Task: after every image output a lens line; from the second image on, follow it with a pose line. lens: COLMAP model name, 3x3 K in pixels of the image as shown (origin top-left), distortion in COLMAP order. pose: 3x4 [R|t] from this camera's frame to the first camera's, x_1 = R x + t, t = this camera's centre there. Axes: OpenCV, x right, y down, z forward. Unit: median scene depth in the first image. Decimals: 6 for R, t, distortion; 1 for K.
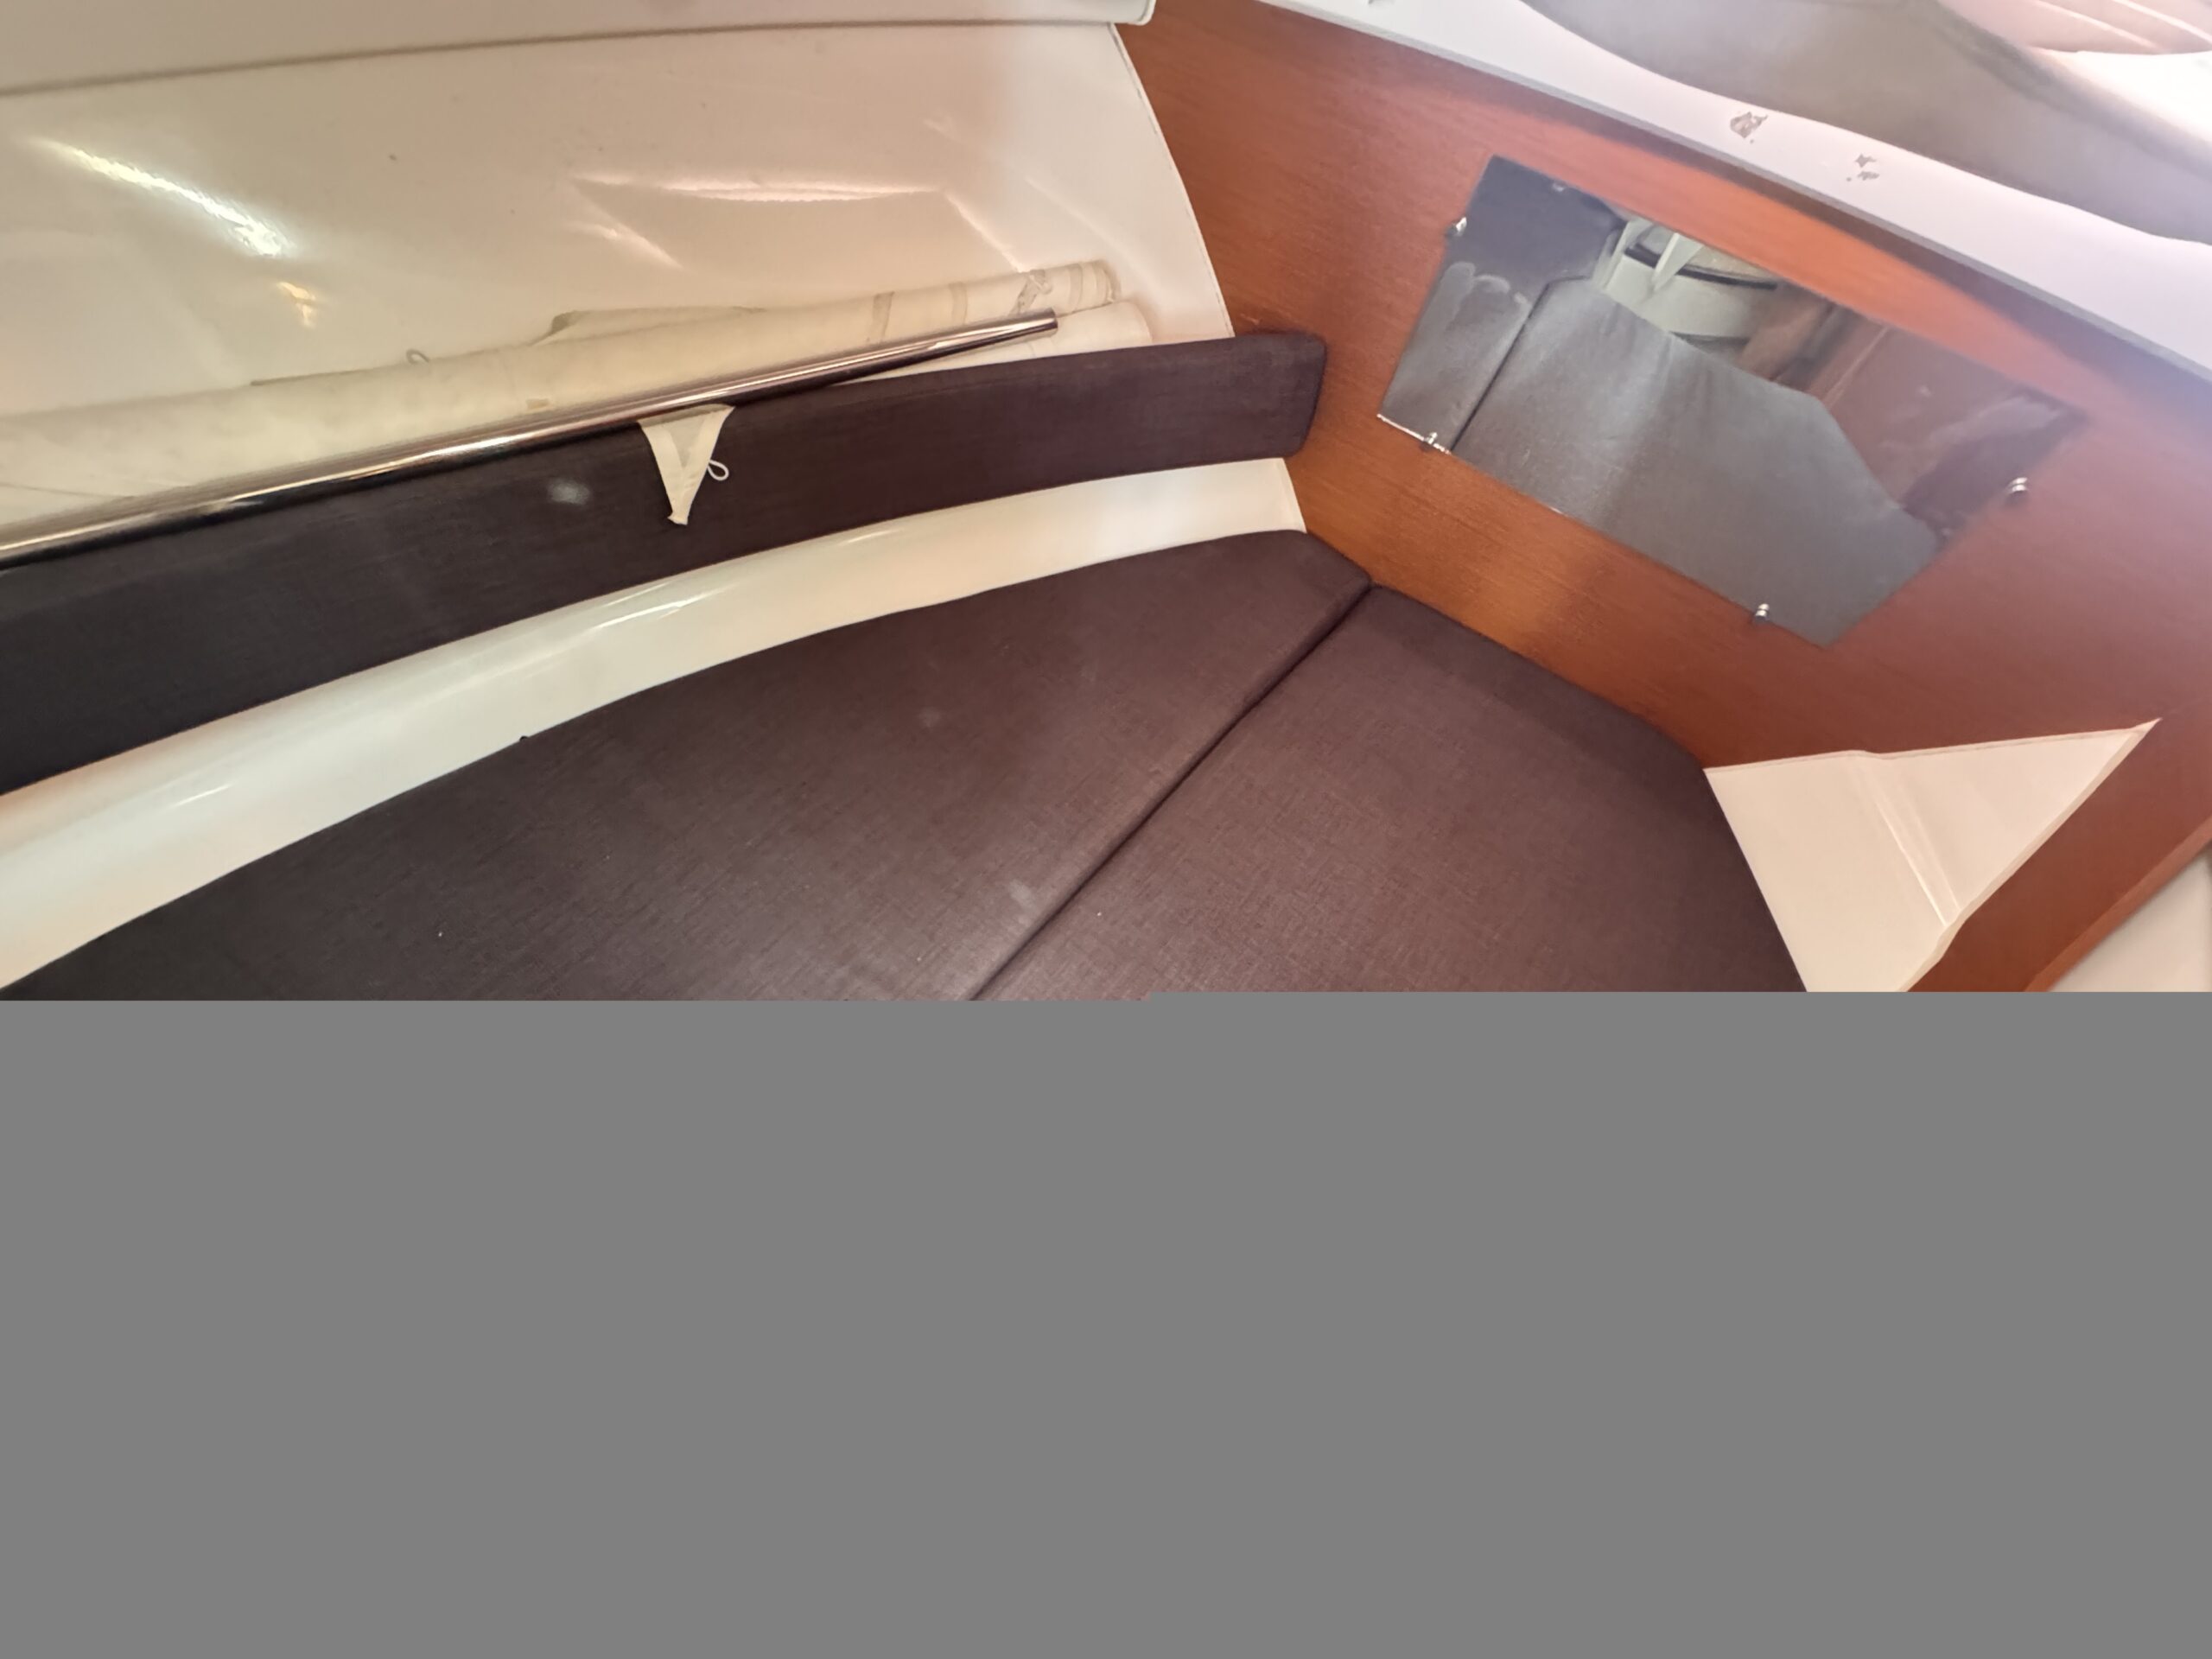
lens RADIAL K [[877.2, 0, 1103.8], [0, 877.2, 829.9], [0, 0, 1]] dist [-0.003009, 0.000866]
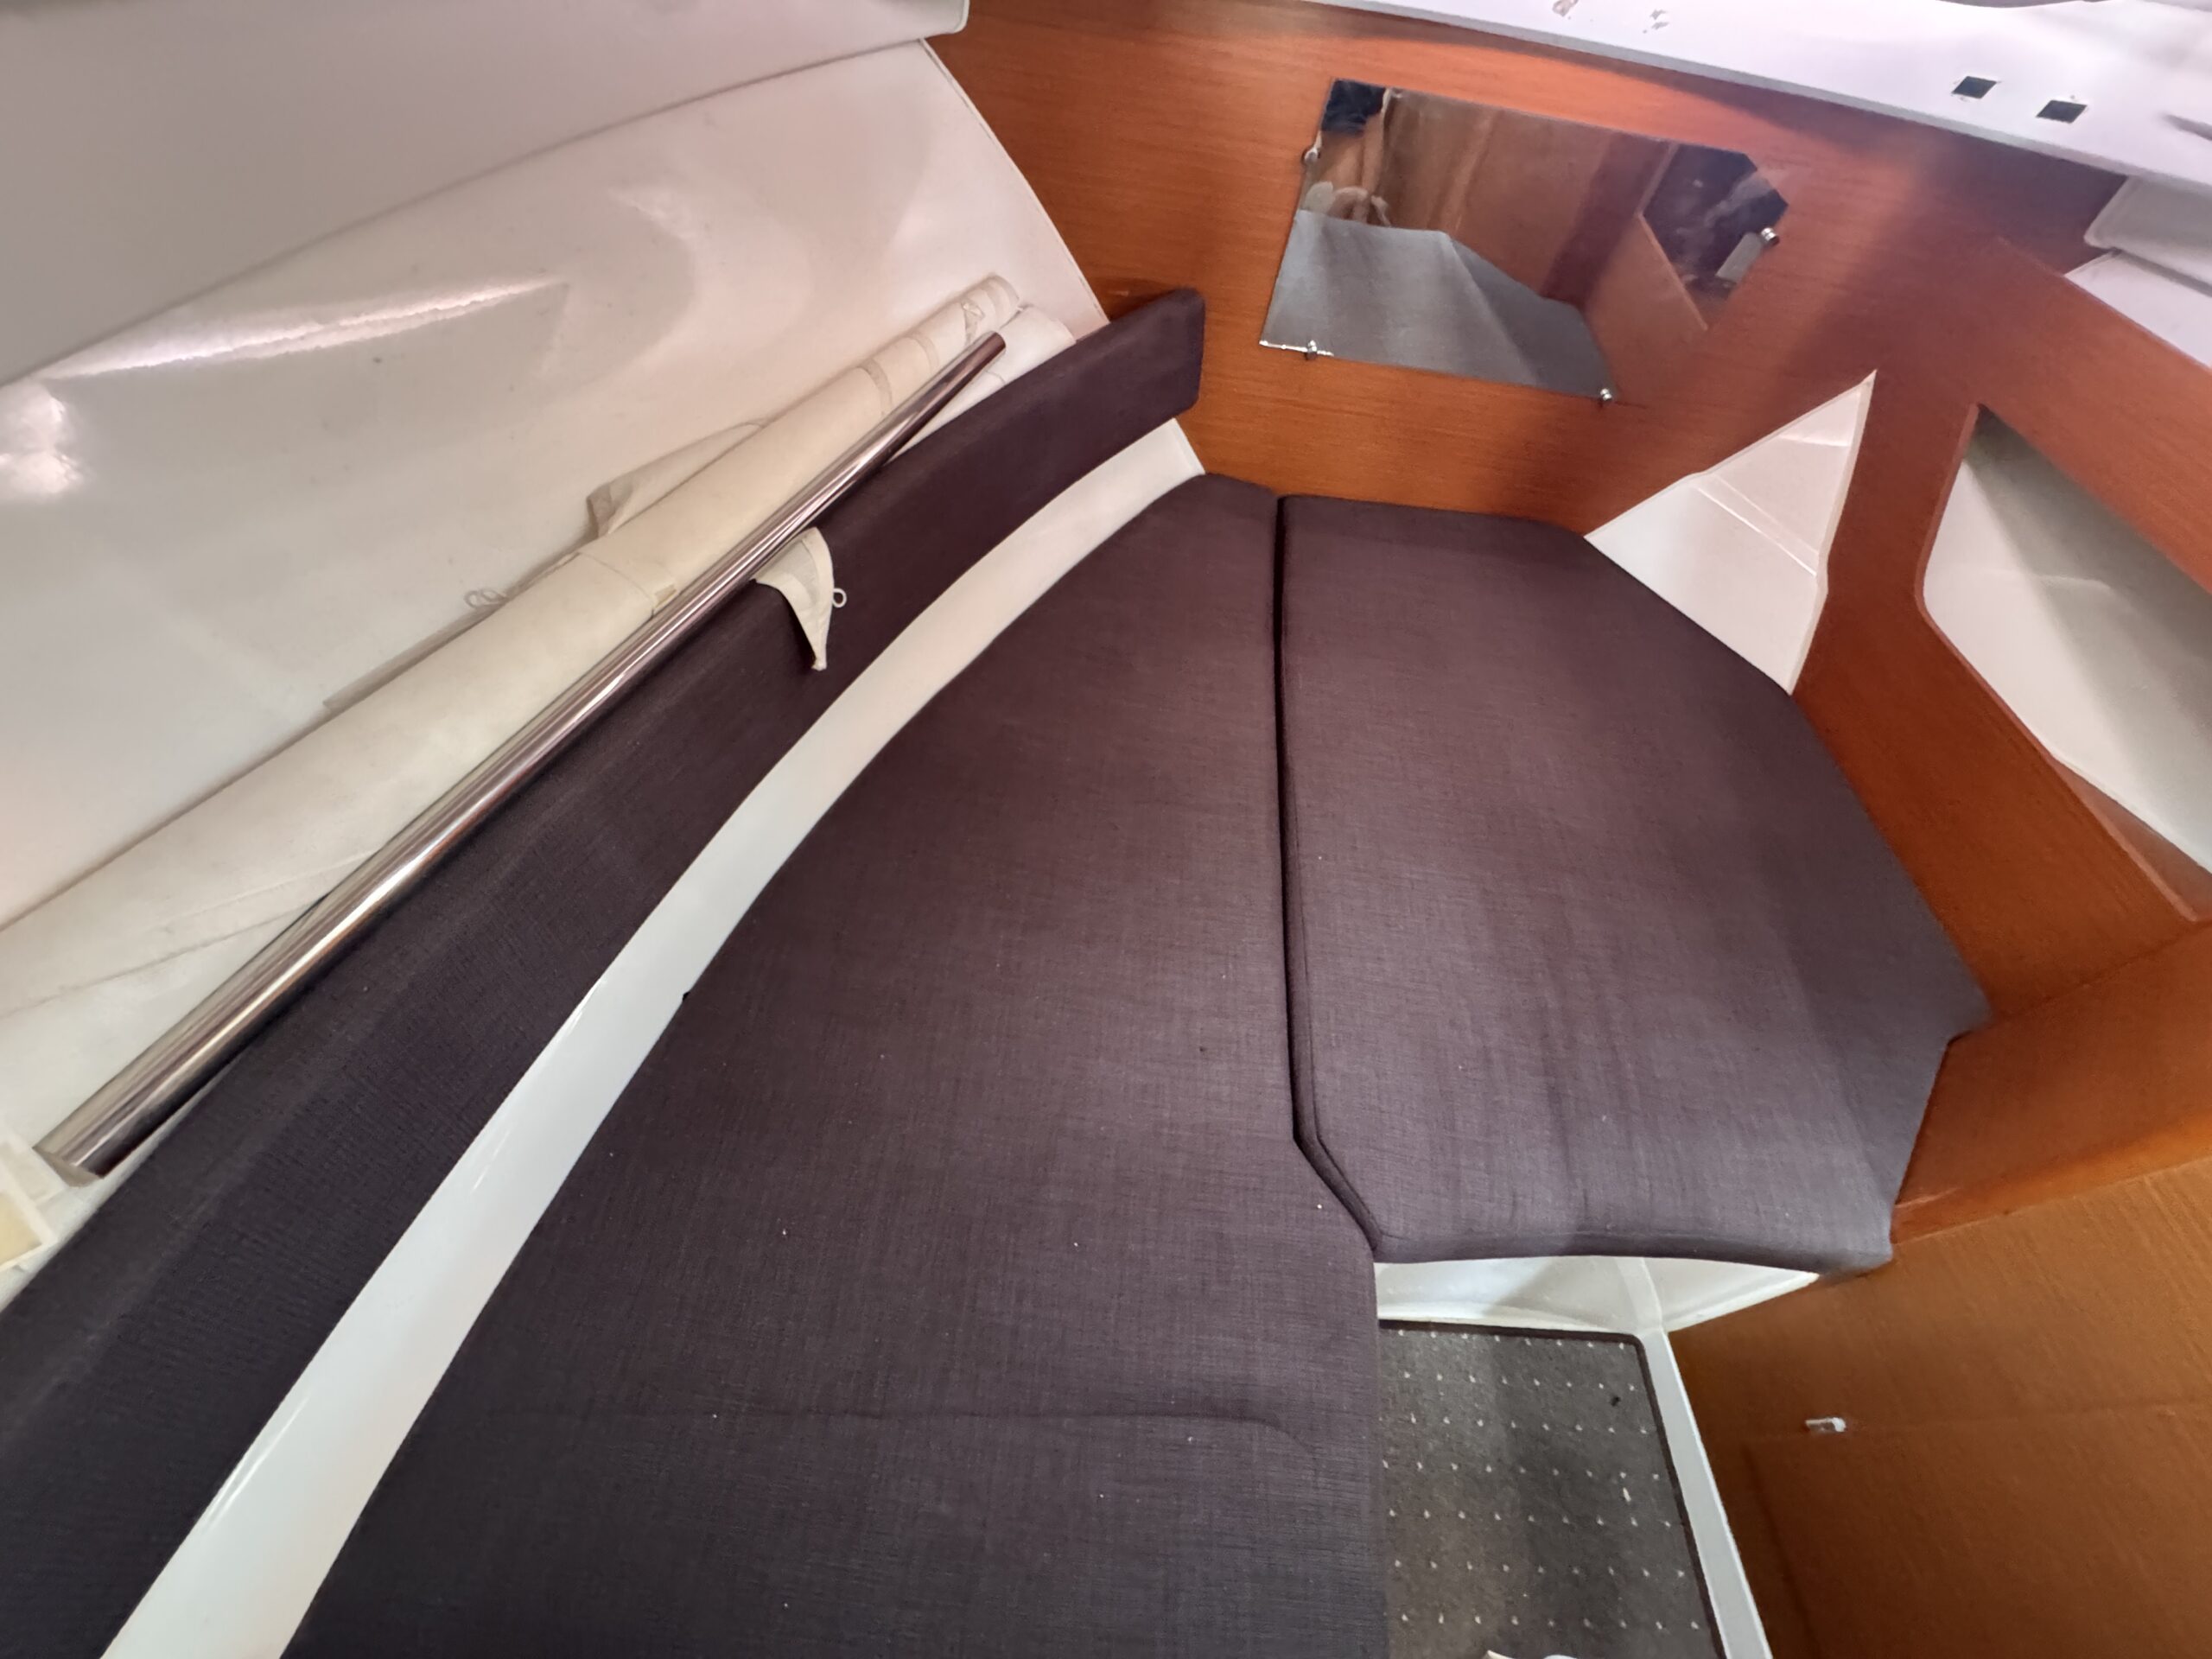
lens RADIAL K [[877.2, 0, 1103.4], [0, 877.2, 829.1], [0, 0, 1]] dist [-0.003009, 0.000866]
pose [[0.840010, -0.455910, 0.294157, -0.504400], [0.455573, 0.887119, 0.073977, -0.126750], [-0.294679, 0.071869, 0.952890, 0.082528]]
